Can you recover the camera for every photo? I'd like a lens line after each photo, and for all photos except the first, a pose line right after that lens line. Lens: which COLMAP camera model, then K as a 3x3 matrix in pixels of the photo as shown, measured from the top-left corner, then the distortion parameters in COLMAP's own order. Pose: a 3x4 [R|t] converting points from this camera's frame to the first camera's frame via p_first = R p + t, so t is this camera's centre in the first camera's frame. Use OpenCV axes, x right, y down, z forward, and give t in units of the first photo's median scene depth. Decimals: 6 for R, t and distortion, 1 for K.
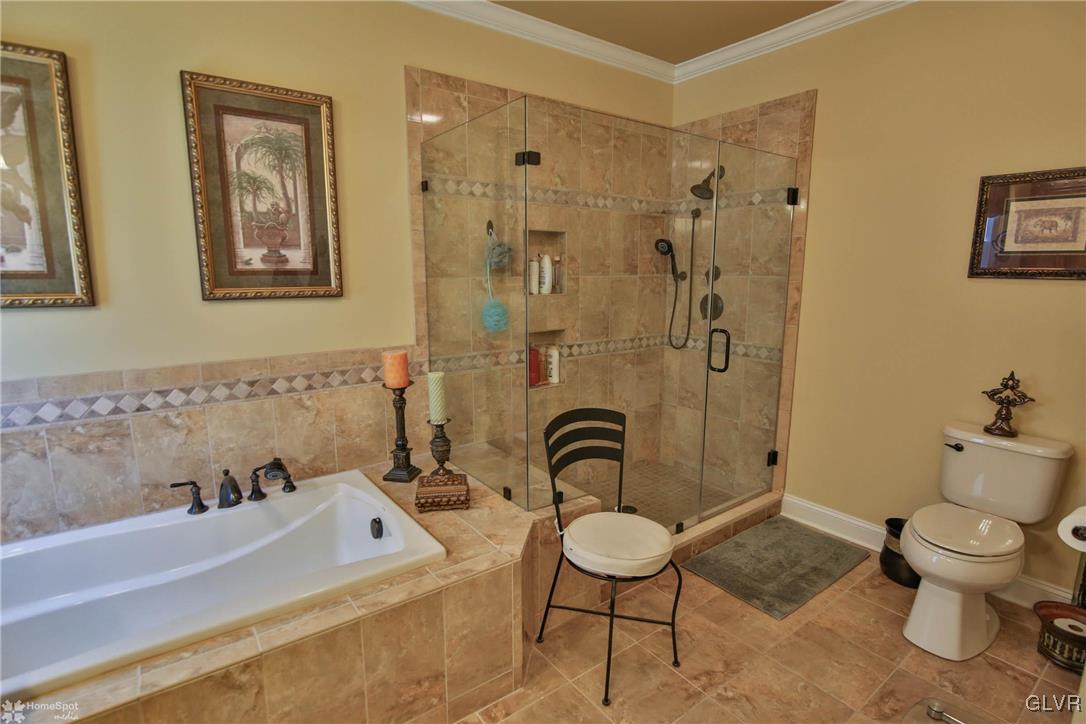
lens RADIAL K [[541.4, 0, 543.0], [0, 541.4, 398.0], [0, 0, 1]] dist [-0.004643, -0.000997]
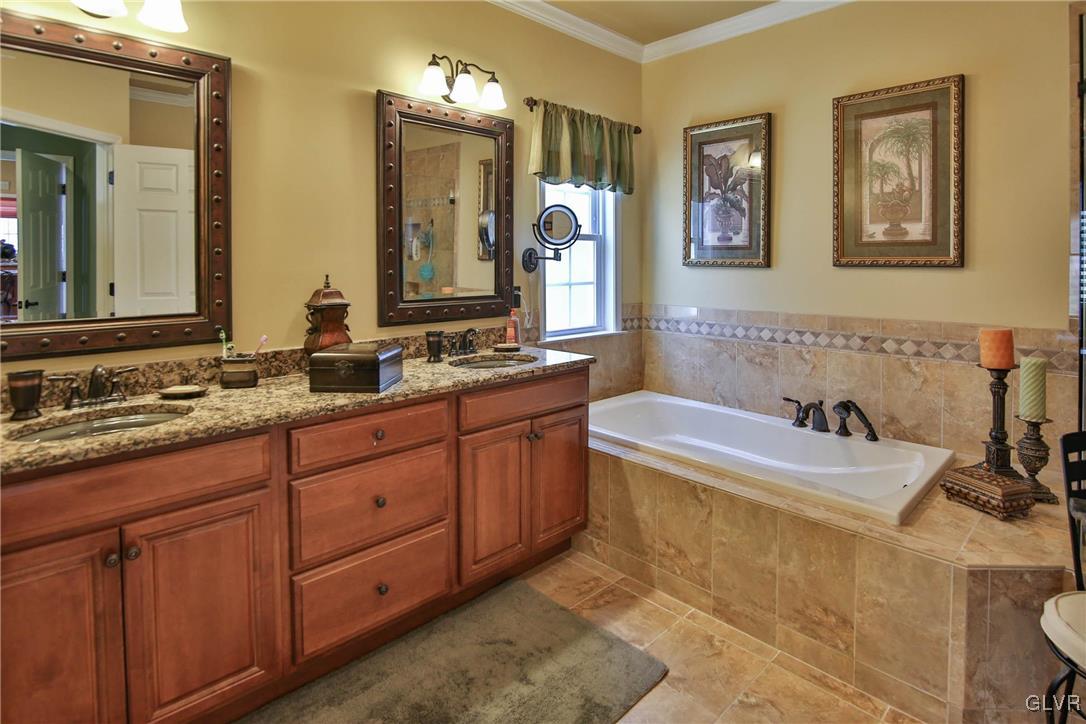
lens RADIAL K [[526.8, 0, 539.3], [0, 526.8, 363.4], [0, 0, 1]] dist [-0.018089, -0.000171]
pose [[0.144421, 0.181244, -0.972776, 0.525107], [-0.232123, 0.961856, 0.144748, 0.026543], [0.961905, 0.204899, 0.180983, 0.130407]]
